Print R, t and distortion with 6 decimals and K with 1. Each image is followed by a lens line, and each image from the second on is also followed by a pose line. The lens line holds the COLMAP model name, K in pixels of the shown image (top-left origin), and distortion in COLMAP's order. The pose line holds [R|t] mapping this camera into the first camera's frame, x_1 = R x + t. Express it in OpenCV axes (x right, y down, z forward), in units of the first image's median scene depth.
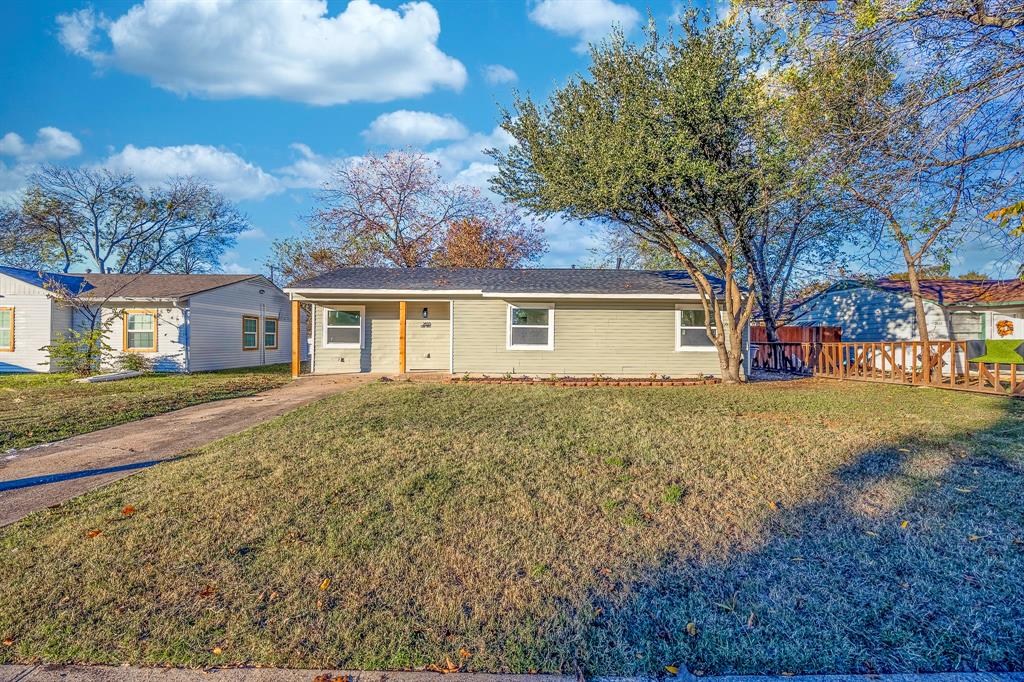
lens RADIAL K [[389.7, 0, 507.4], [0, 389.7, 342.0], [0, 0, 1]] dist [-0.012258, 0.000005]
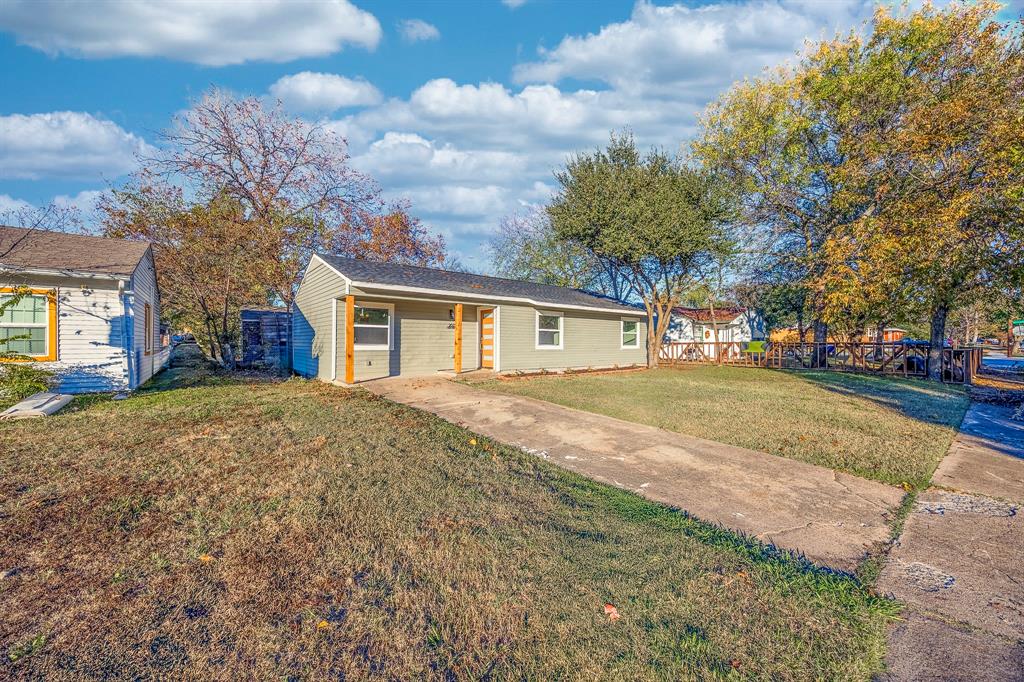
lens RADIAL K [[422.5, 0, 512.0], [0, 422.5, 341.0], [0, 0, 1]] dist [0.000449, 0.000021]
pose [[0.763410, 0.000443, 0.645914, -0.801944], [-0.001951, 0.999997, 0.001620, -0.006966], [-0.645912, -0.002497, 0.763408, 0.052610]]
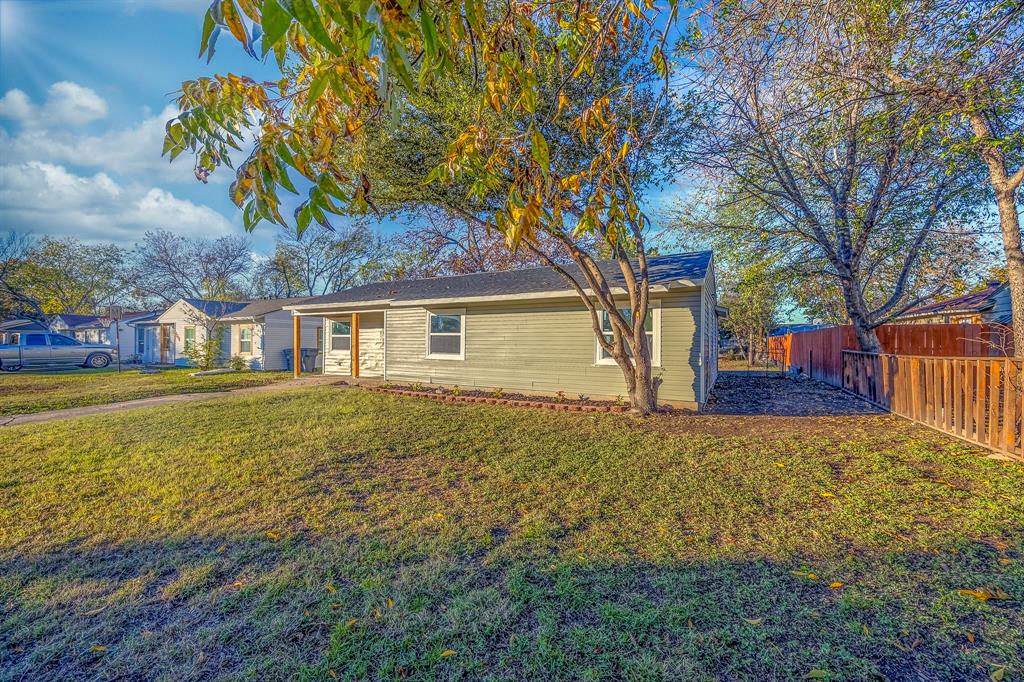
lens RADIAL K [[389.7, 0, 507.4], [0, 389.7, 342.0], [0, 0, 1]] dist [-0.012258, 0.000005]
pose [[0.874918, -0.003578, -0.484258, 0.579798], [0.004481, 0.999990, 0.000709, -0.019013], [0.484250, -0.002790, 0.874925, 0.225406]]
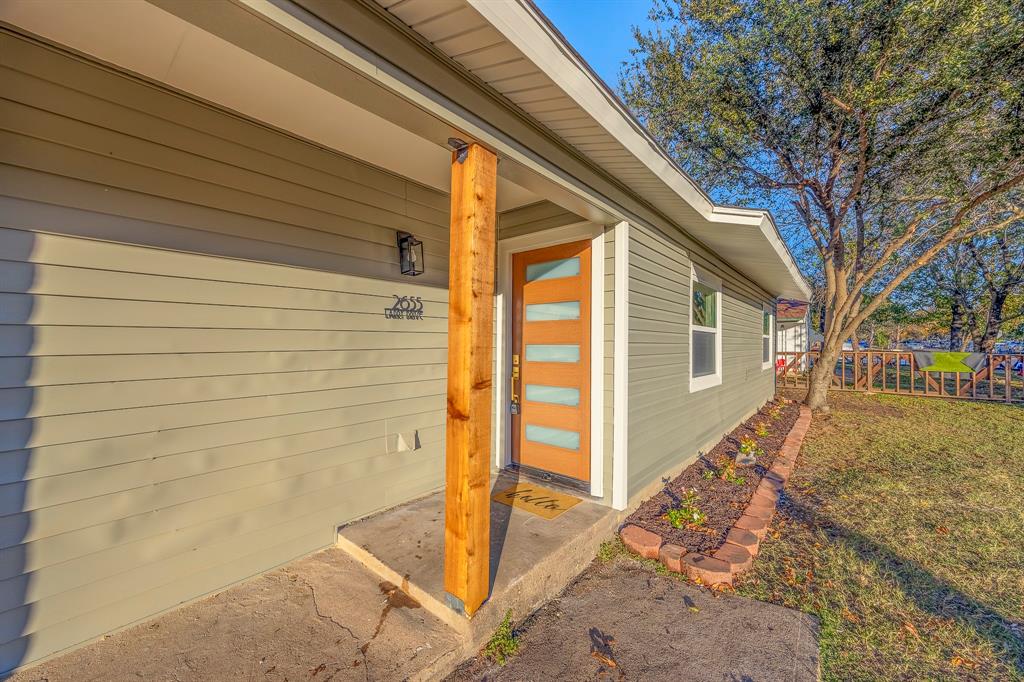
lens RADIAL K [[389.7, 0, 507.4], [0, 389.7, 342.0], [0, 0, 1]] dist [-0.012258, 0.000005]
pose [[0.638964, 0.000406, 0.769237, -0.345908], [-0.000624, 1.000000, -0.000010, -0.023766], [-0.769236, -0.000474, 0.638964, 0.807300]]
